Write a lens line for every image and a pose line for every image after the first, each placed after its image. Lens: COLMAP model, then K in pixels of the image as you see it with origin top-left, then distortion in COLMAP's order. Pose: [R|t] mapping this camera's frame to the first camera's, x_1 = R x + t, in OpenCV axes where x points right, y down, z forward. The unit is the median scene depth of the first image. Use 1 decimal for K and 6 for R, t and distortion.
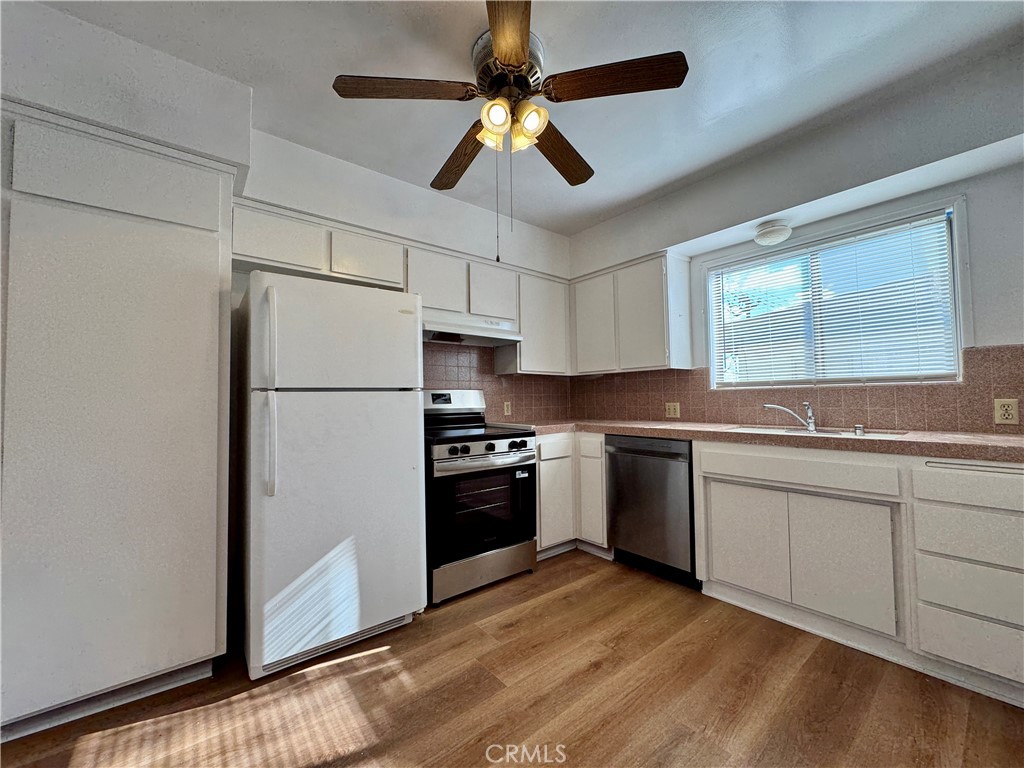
lens RADIAL K [[407.3, 0, 511.6], [0, 407.3, 384.4], [0, 0, 1]] dist [-0.005268, -0.000486]
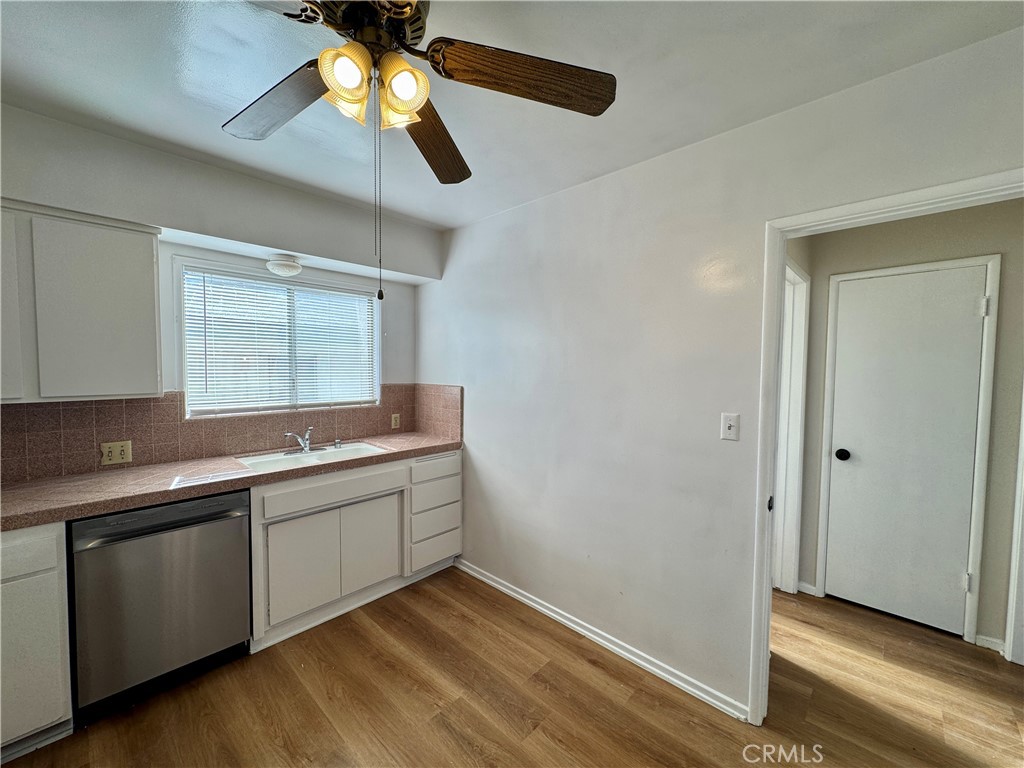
lens RADIAL K [[407.3, 0, 511.5], [0, 407.3, 385.5], [0, 0, 1]] dist [-0.005268, -0.000486]
pose [[-0.132947, -0.033554, 0.990555, -0.560569], [-0.040643, 0.998771, 0.028377, -0.148903], [-0.990289, -0.036486, -0.134147, 0.685868]]
